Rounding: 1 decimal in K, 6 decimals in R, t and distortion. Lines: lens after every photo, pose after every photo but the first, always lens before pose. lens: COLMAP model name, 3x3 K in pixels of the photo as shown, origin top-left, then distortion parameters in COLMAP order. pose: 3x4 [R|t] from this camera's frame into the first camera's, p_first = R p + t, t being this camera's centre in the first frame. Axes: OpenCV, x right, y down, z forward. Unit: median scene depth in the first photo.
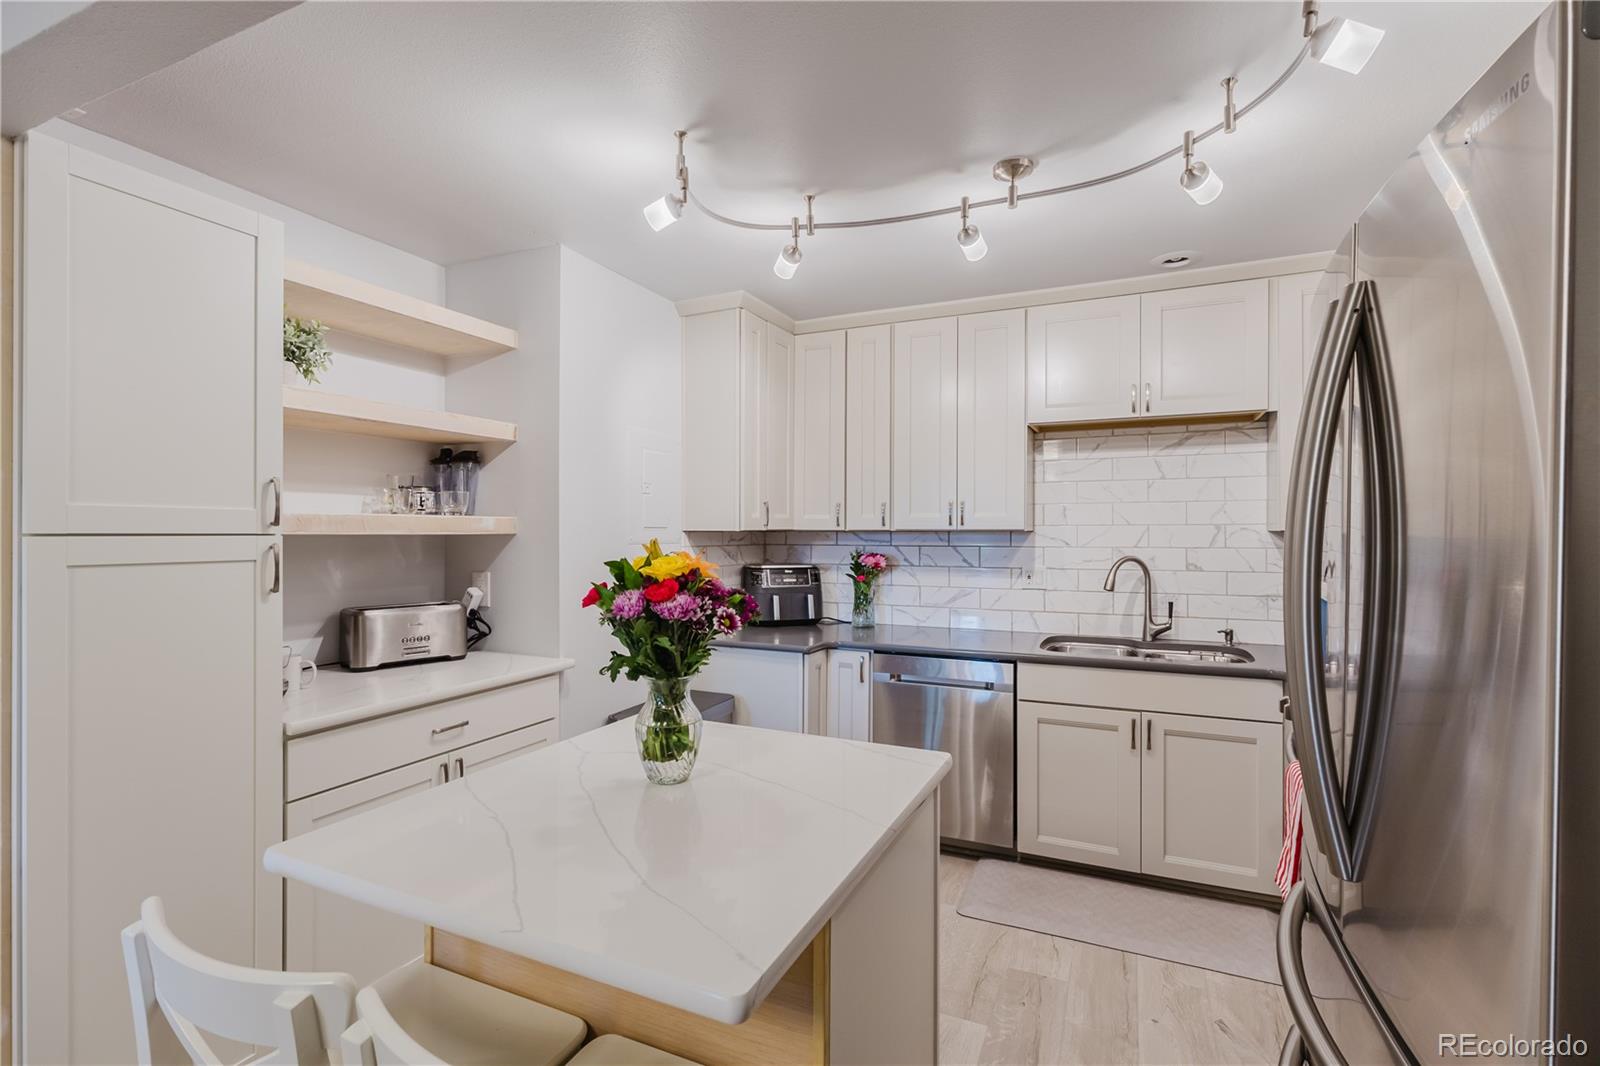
lens RADIAL K [[732.0, 0, 800.0], [0, 732.0, 533.0], [0, 0, 1]] dist [0.000063, 0.001523]
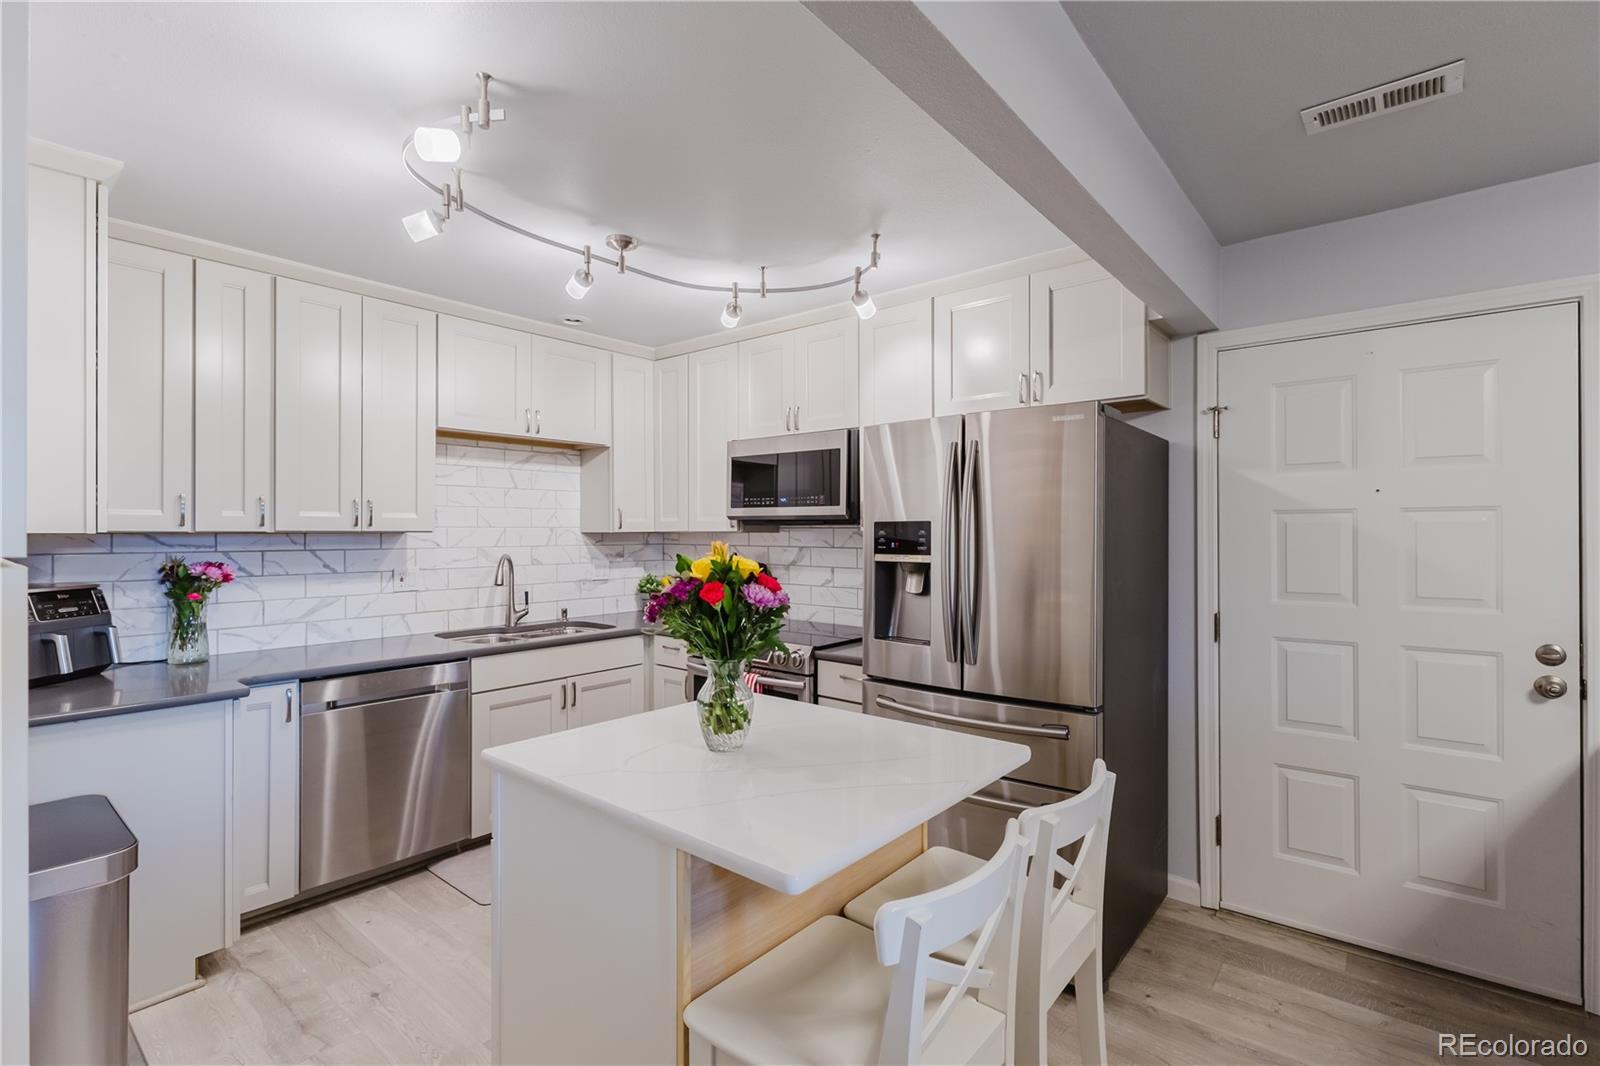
lens RADIAL K [[735.0, 0, 801.7], [0, 735.0, 532.1], [0, 0, 1]] dist [0.002156, 0.000429]
pose [[0.261594, -0.000412, 0.965178, -0.630013], [0.002814, 0.999996, -0.000336, -0.001984], [-0.965174, 0.002804, 0.261594, 0.285546]]
